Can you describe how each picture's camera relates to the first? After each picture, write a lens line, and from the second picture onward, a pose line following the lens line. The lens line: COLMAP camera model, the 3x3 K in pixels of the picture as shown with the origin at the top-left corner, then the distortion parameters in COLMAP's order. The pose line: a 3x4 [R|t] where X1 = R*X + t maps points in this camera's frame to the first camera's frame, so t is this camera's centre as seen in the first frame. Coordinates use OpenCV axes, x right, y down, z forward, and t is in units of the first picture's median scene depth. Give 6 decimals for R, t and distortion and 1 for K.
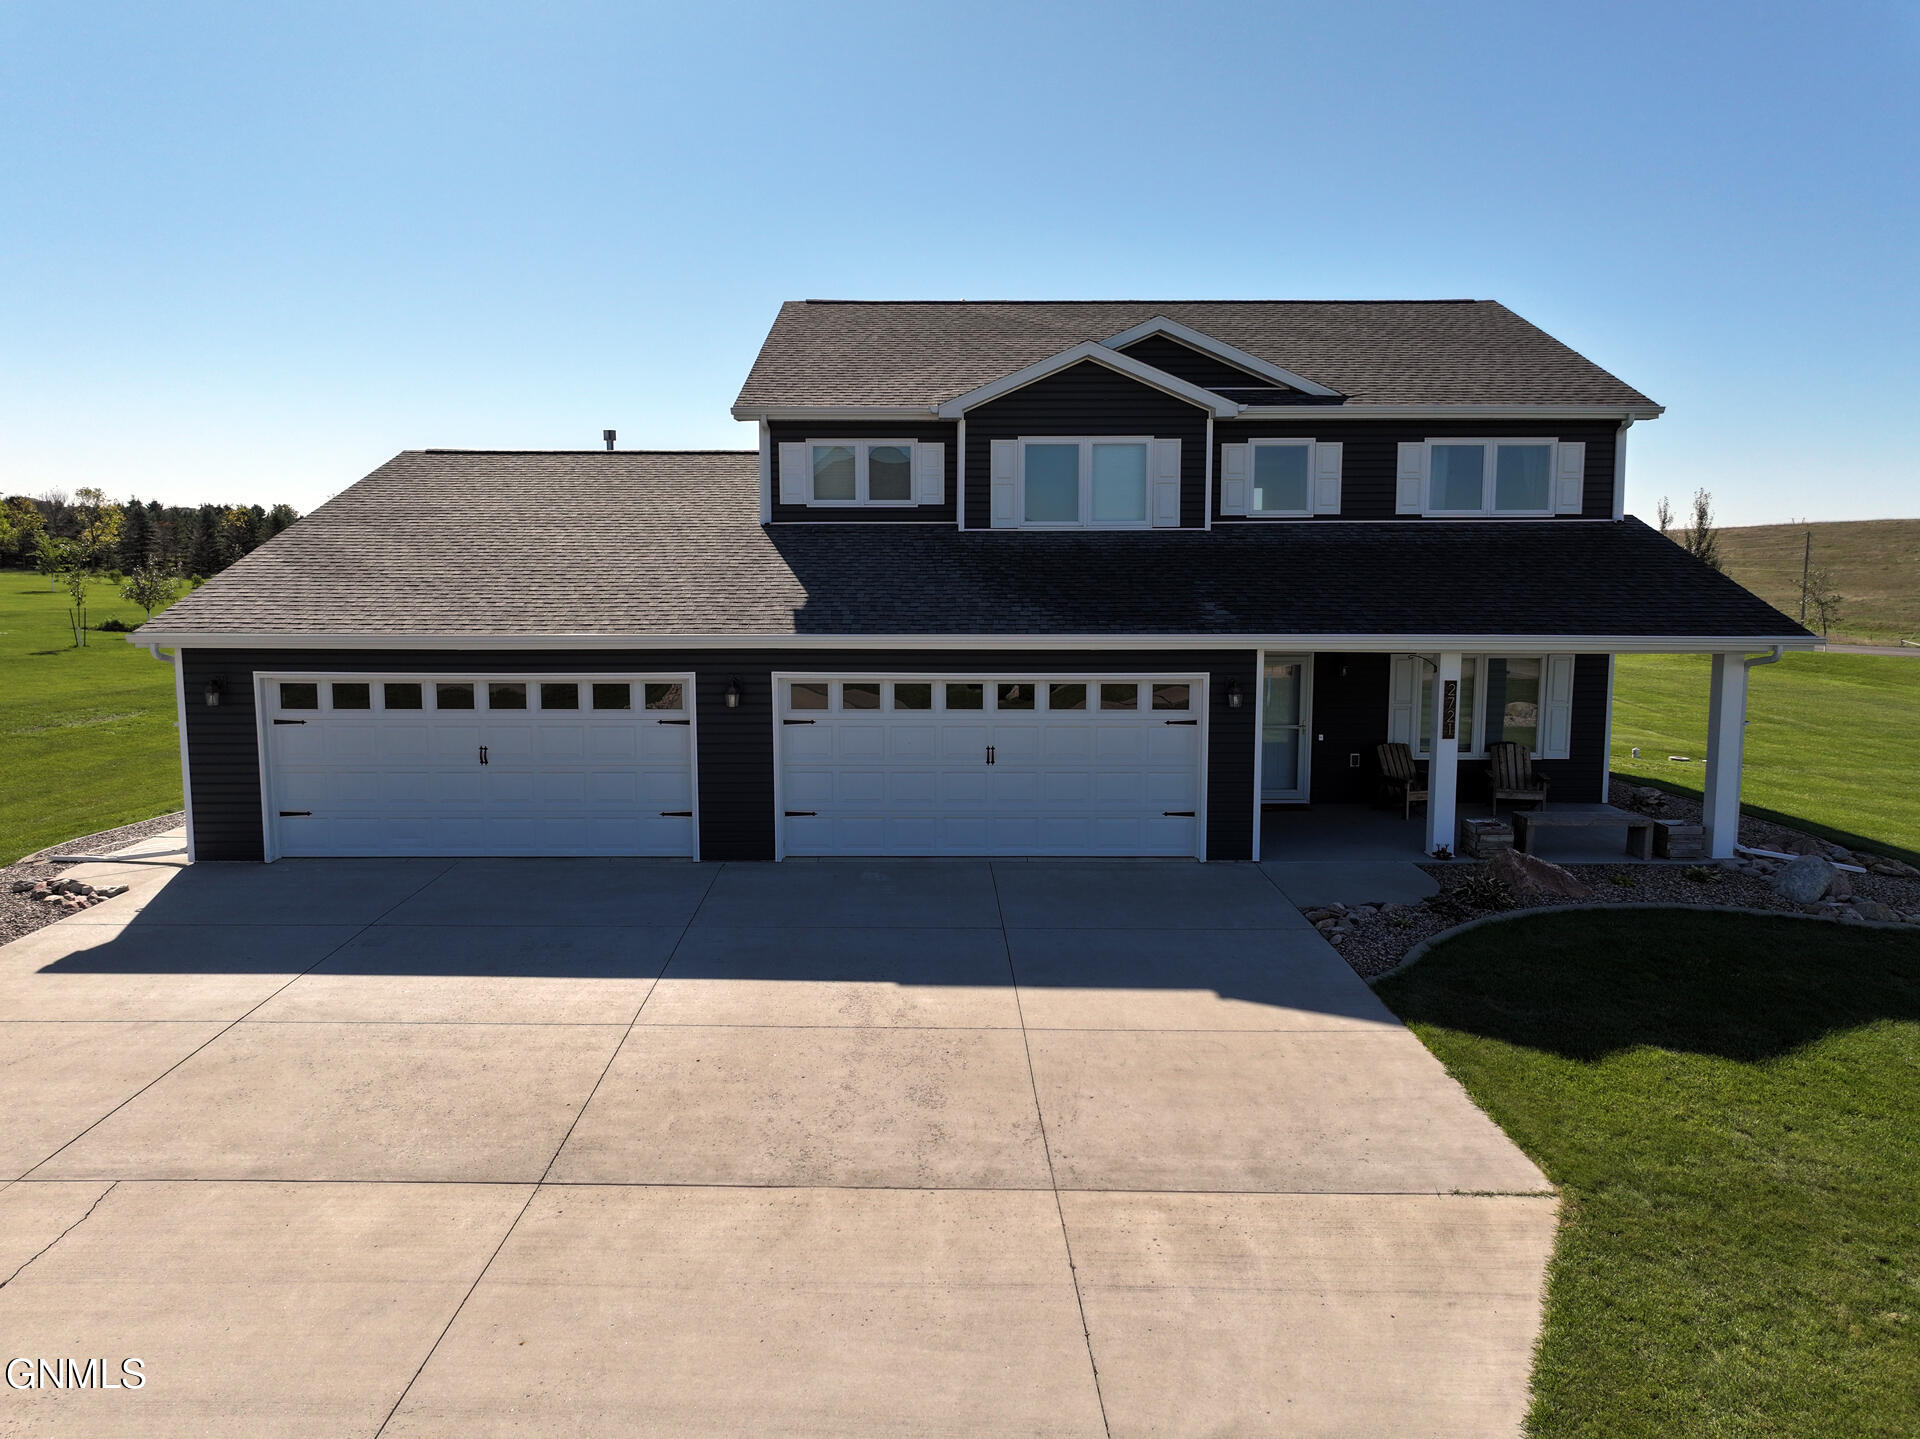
lens RADIAL K [[1352.3, 0, 960.0], [0, 1352.3, 719.5], [0, 0, 1]] dist [0.000950, 0.014814]
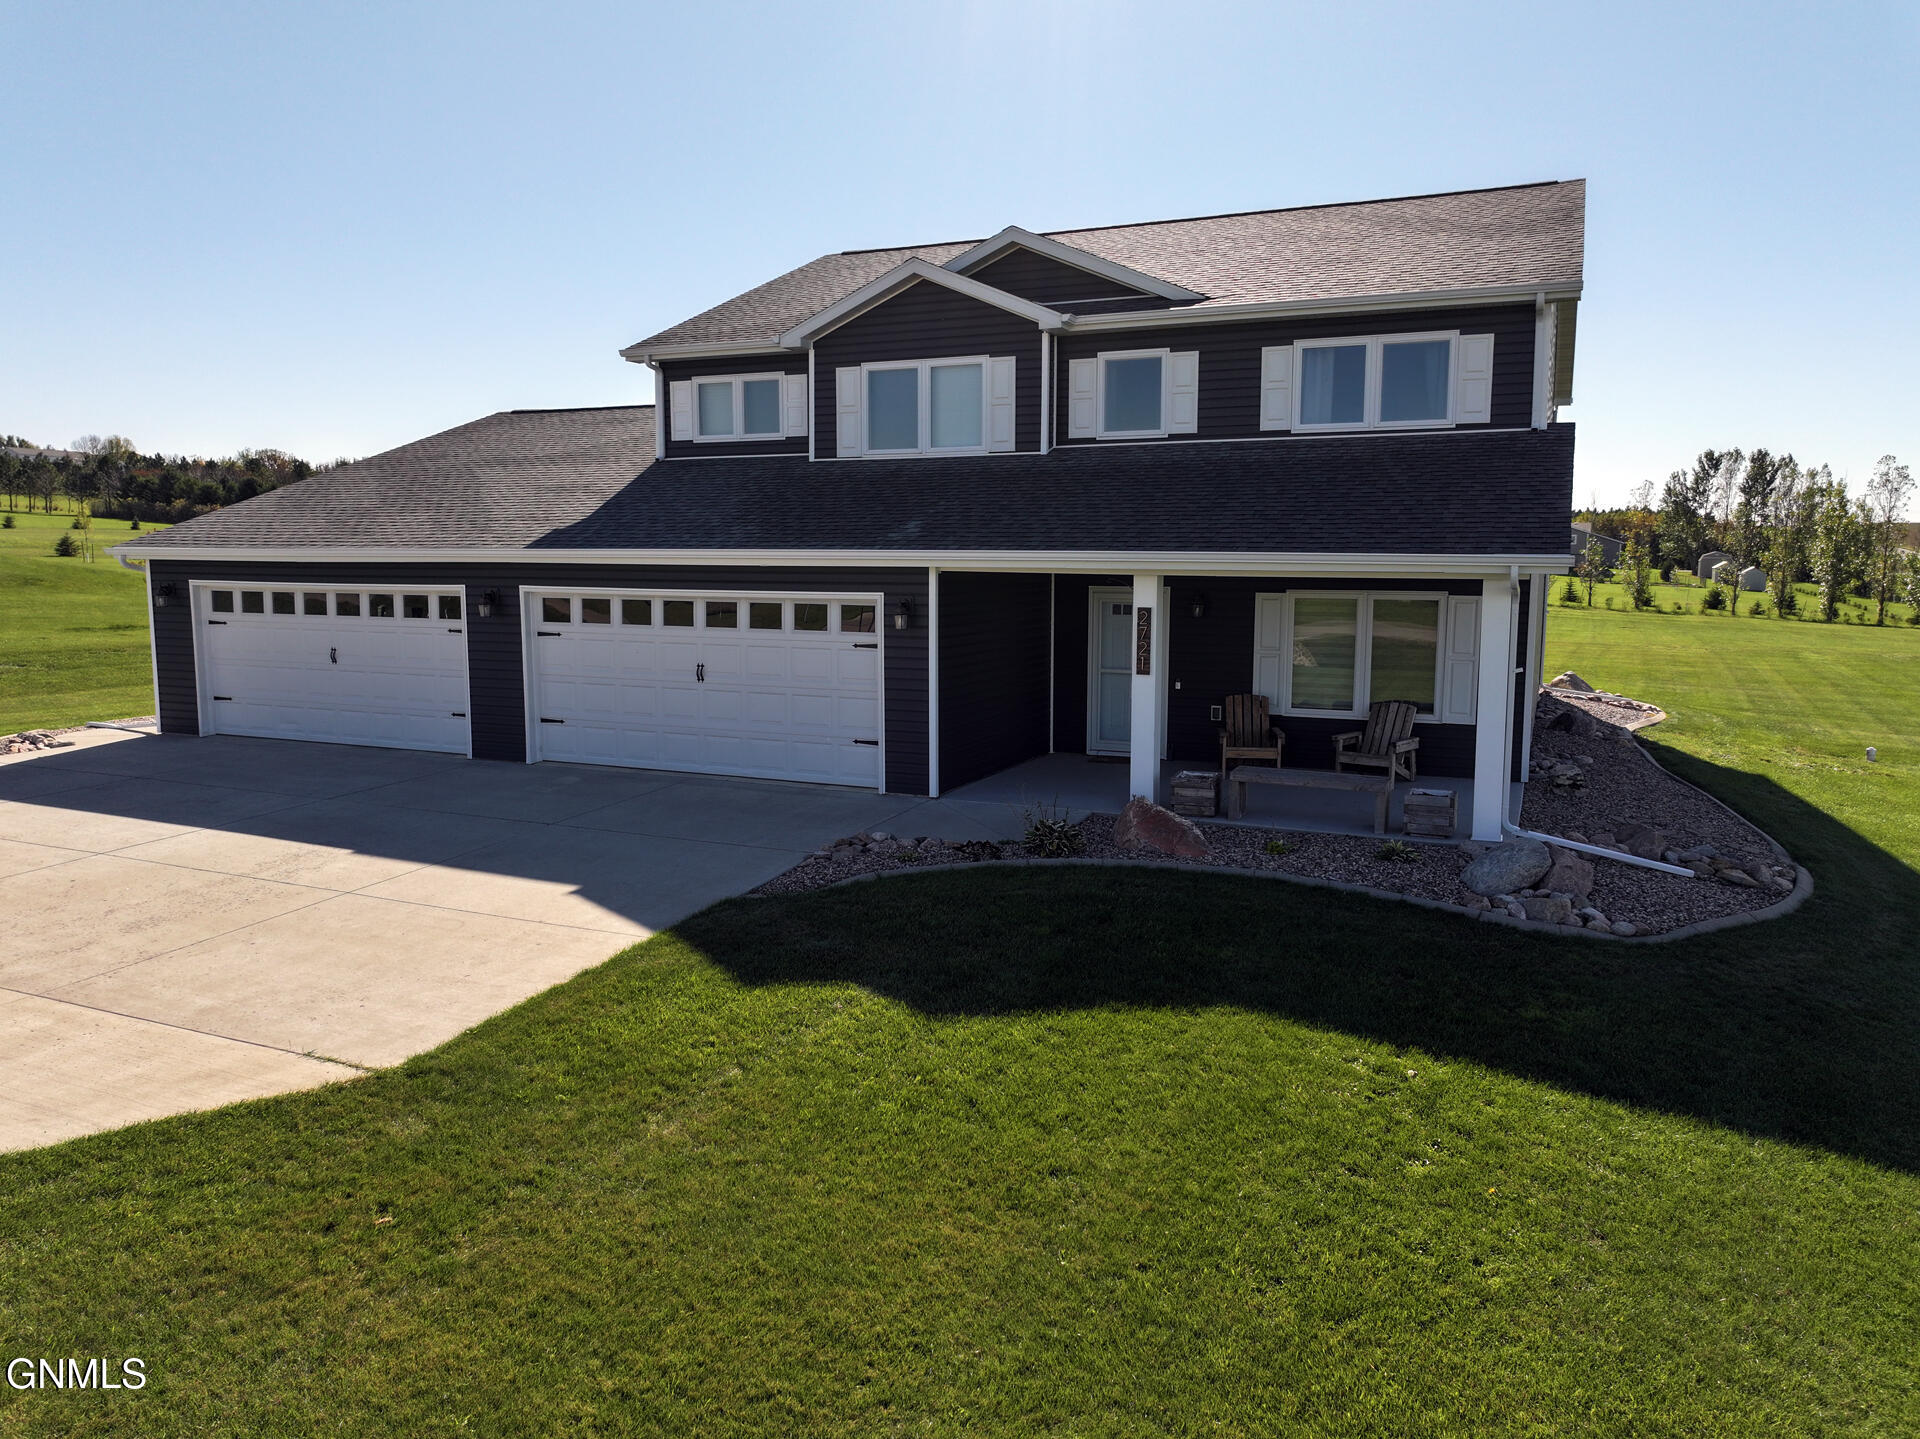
lens RADIAL K [[1352.3, 0, 960.0], [0, 1352.3, 719.5], [0, 0, 1]] dist [0.000950, 0.014814]
pose [[0.912268, 0.052703, -0.406188, 0.526216], [-0.051823, 0.998569, 0.013173, 0.032871], [0.406301, 0.009032, 0.913695, 0.135128]]
